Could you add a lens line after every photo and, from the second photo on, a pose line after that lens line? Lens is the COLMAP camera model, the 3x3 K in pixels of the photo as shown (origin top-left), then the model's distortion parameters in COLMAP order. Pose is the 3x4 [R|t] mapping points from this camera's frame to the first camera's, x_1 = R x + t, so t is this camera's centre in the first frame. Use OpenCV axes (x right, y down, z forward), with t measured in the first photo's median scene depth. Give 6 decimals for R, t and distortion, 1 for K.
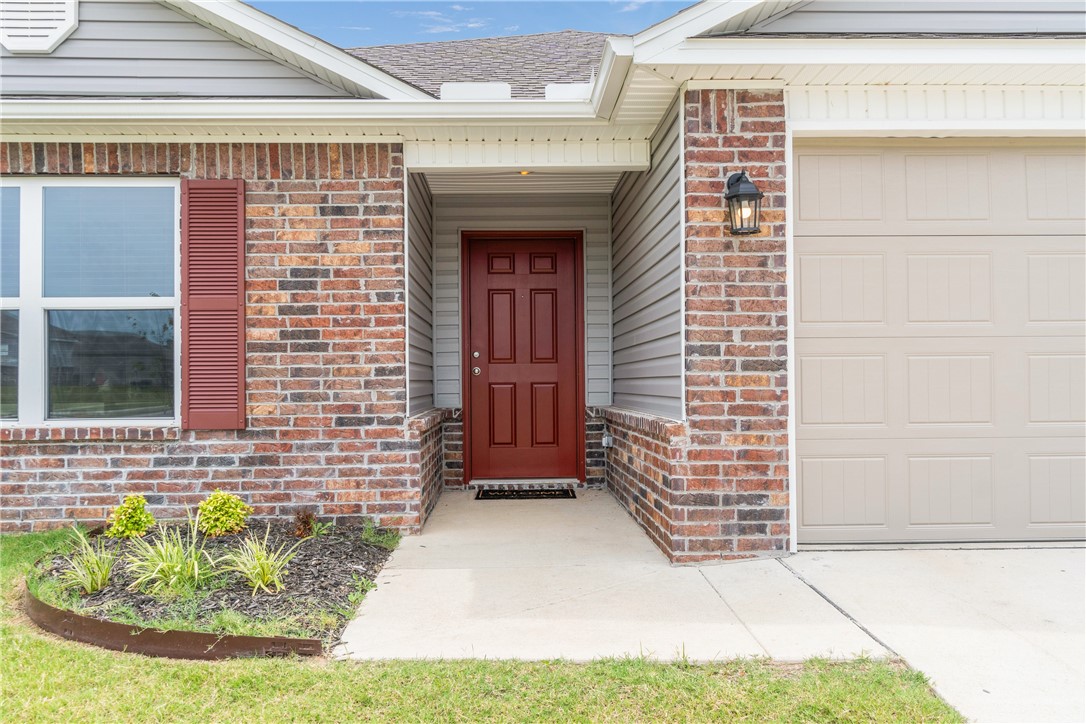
lens RADIAL K [[837.3, 0, 537.2], [0, 837.3, 367.3], [0, 0, 1]] dist [0.001038, 0.002631]
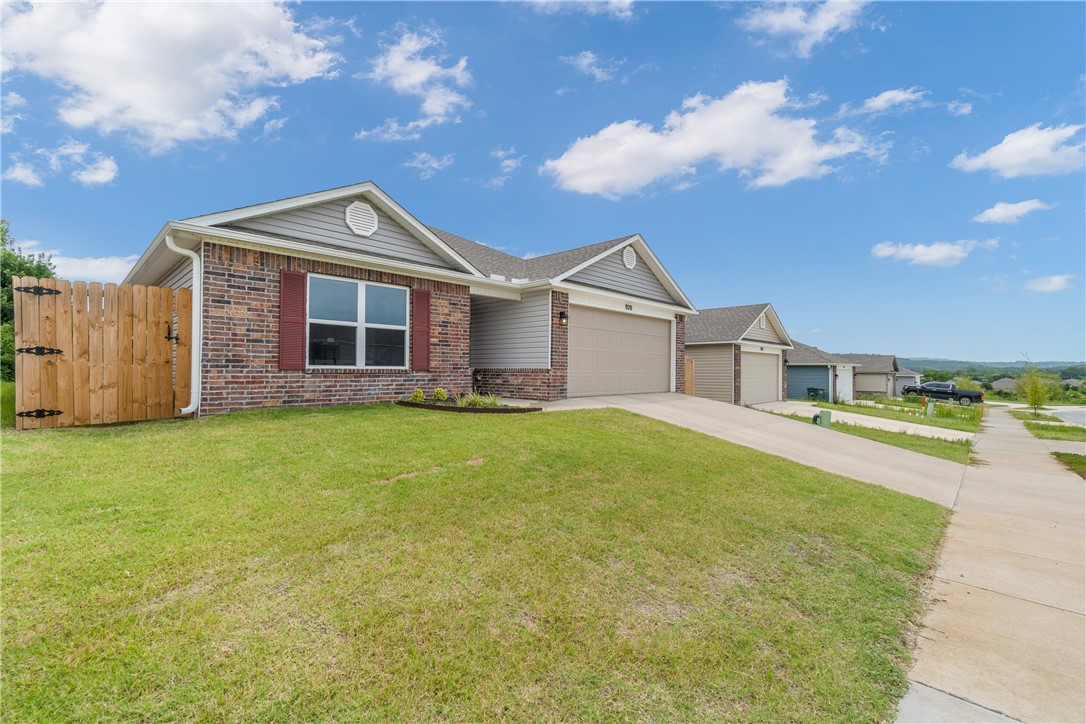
lens RADIAL K [[466.2, 0, 541.9], [0, 466.2, 367.6], [0, 0, 1]] dist [-0.002984, 0.000888]
pose [[0.711499, 0.017066, 0.702480, -1.281051], [-0.026946, 0.999632, 0.003006, 0.047352], [-0.702170, -0.021068, 0.711697, -0.552052]]
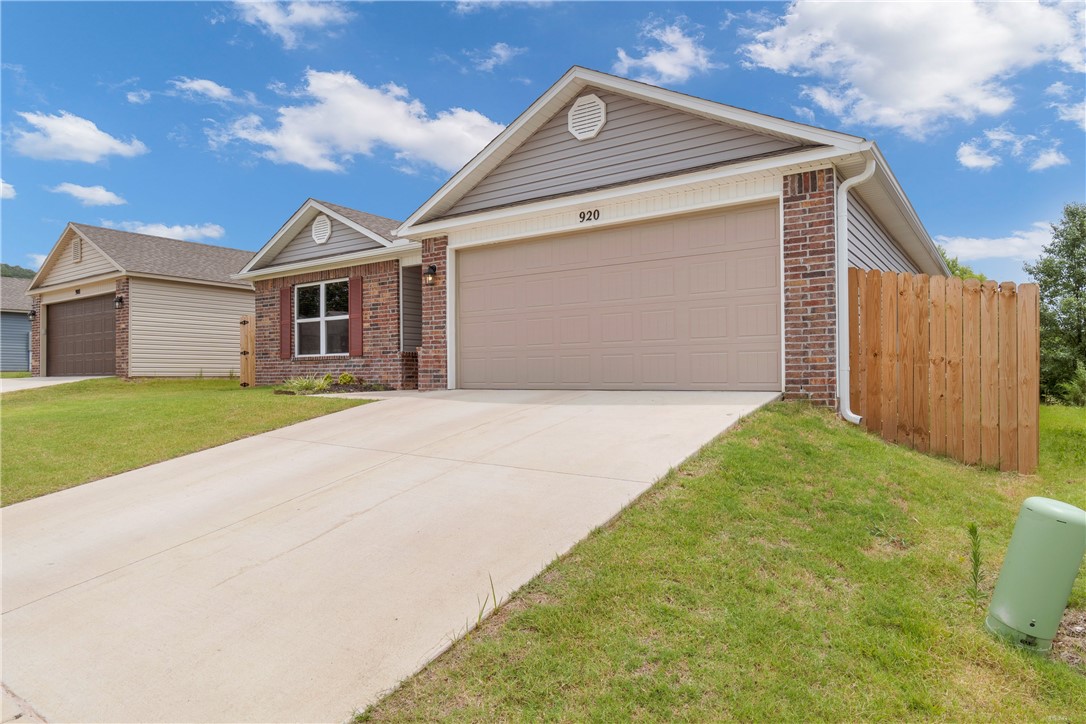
lens RADIAL K [[660.1, 0, 542.0], [0, 660.1, 366.7], [0, 0, 1]] dist [0.003680, 0.000024]
pose [[0.801967, -0.006470, -0.597333, 1.675310], [0.011728, 0.999919, 0.004916, 0.111301], [0.597253, -0.010948, 0.801978, -0.590384]]
